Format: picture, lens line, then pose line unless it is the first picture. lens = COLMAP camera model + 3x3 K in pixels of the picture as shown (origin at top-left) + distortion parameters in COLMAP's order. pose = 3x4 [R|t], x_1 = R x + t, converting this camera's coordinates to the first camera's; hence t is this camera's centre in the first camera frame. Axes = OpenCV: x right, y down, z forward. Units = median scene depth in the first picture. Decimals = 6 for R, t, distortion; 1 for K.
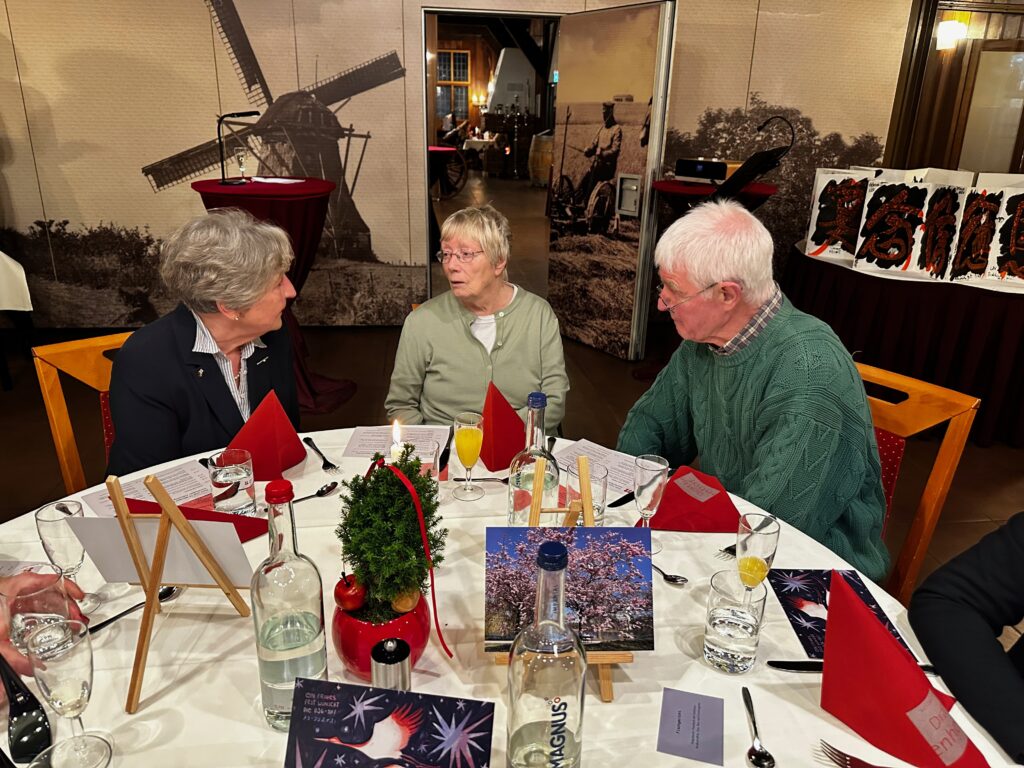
lens RADIAL K [[724.8, 0, 510.7], [0, 724.8, 384.8], [0, 0, 1]] dist [0.047054, -0.063656]
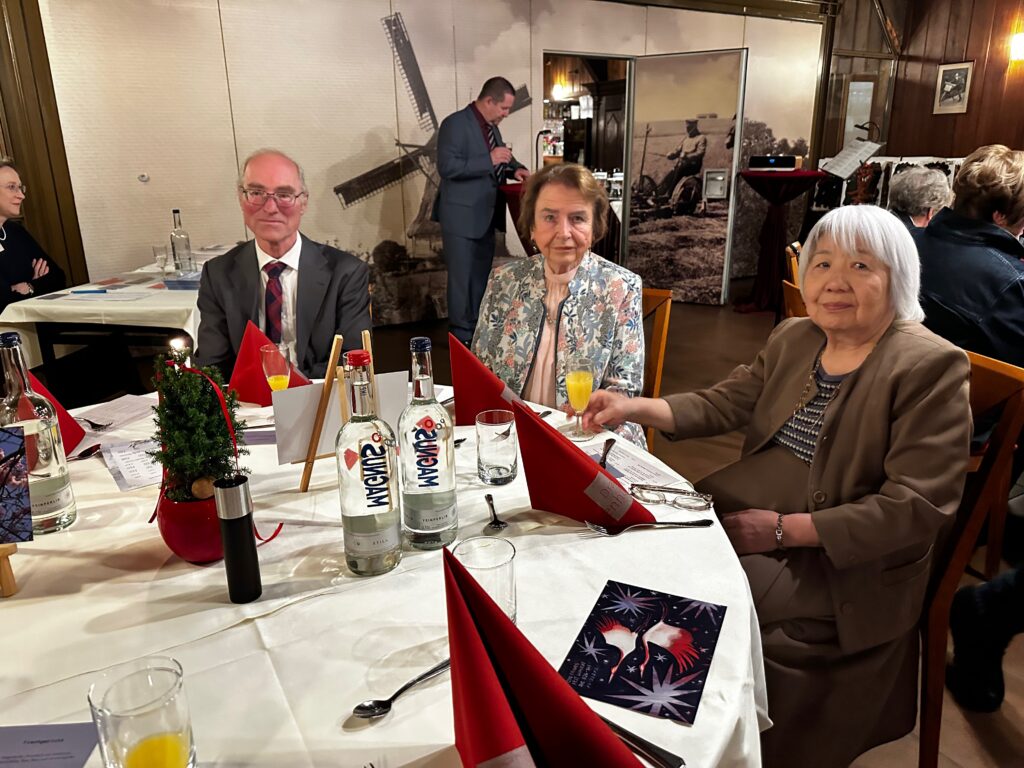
lens RADIAL K [[724.8, 0, 515.3], [0, 724.8, 377.4], [0, 0, 1]] dist [0.047054, -0.063656]
pose [[0.914526, -0.154270, 0.373957, -0.724688], [0.172315, 0.984926, -0.015088, 0.055551], [-0.365993, 0.078237, 0.927323, -0.117409]]
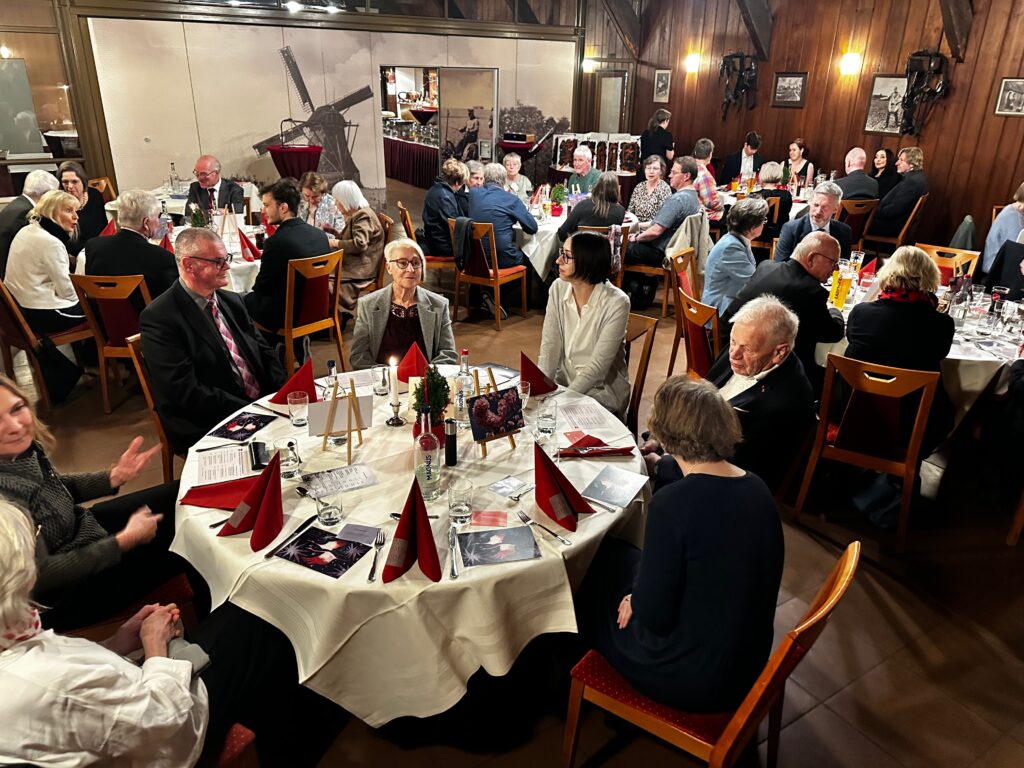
lens RADIAL K [[724.8, 0, 509.9], [0, 724.8, 393.5], [0, 0, 1]] dist [0.047054, -0.063656]
pose [[0.900894, -0.179059, 0.395383, -0.795542], [0.151088, 0.983340, 0.101071, 0.277771], [-0.406894, -0.031316, 0.912938, -1.149509]]
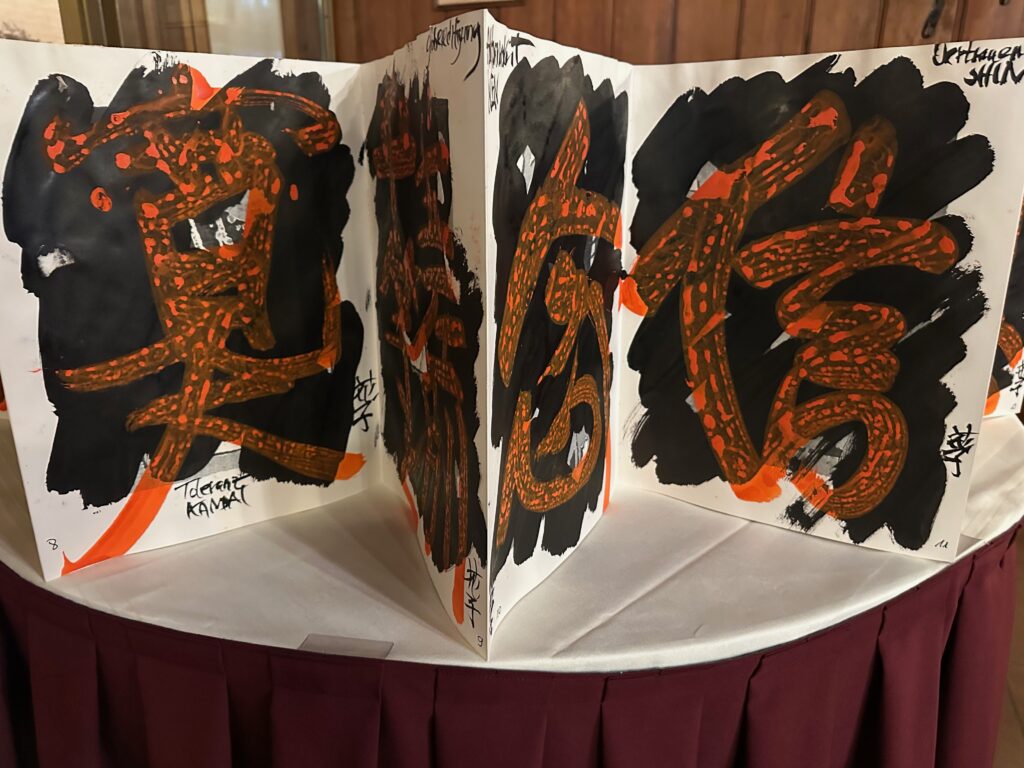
lens RADIAL K [[724.8, 0, 509.9], [0, 724.8, 377.5], [0, 0, 1]] dist [0.047054, -0.063656]
pose [[0.470837, -0.300998, 0.829285, 0.291018], [0.313878, 0.935645, 0.161395, -0.184596], [-0.824496, 0.184303, 0.535013, 0.719911]]
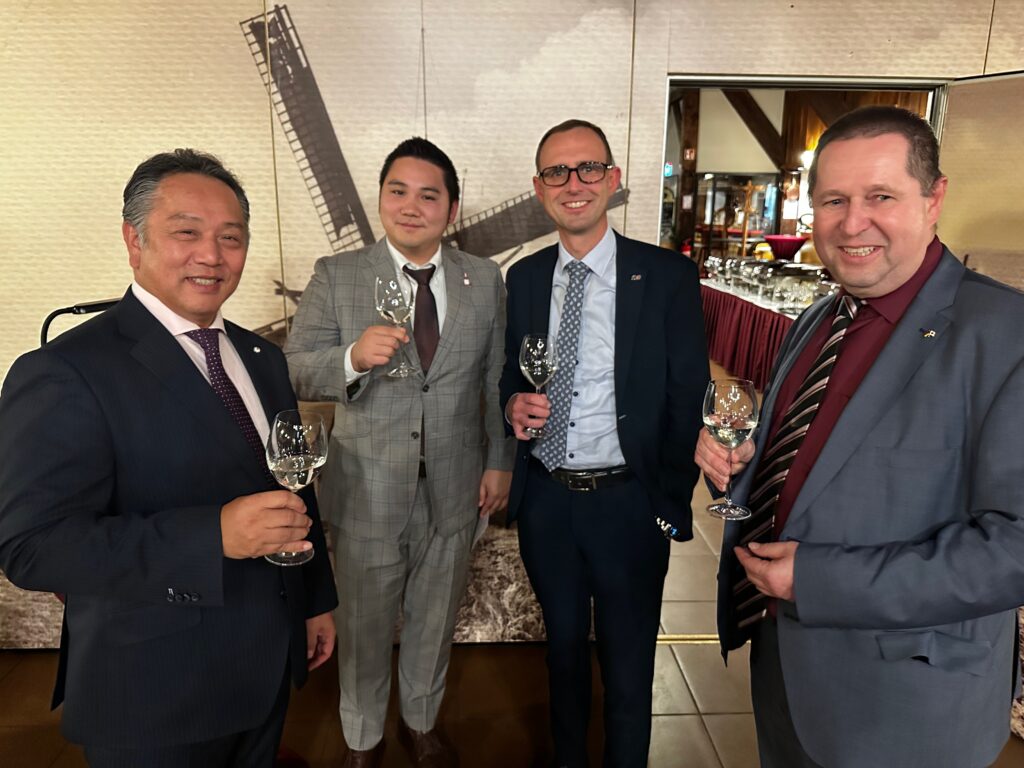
lens RADIAL K [[724.8, 0, 502.6], [0, 724.8, 402.7], [0, 0, 1]] dist [0.047054, -0.063656]
pose [[0.995570, 0.006054, -0.093828, -0.186989], [-0.016306, 0.993920, -0.108892, -0.226594], [0.092599, 0.109939, 0.989615, 0.500353]]
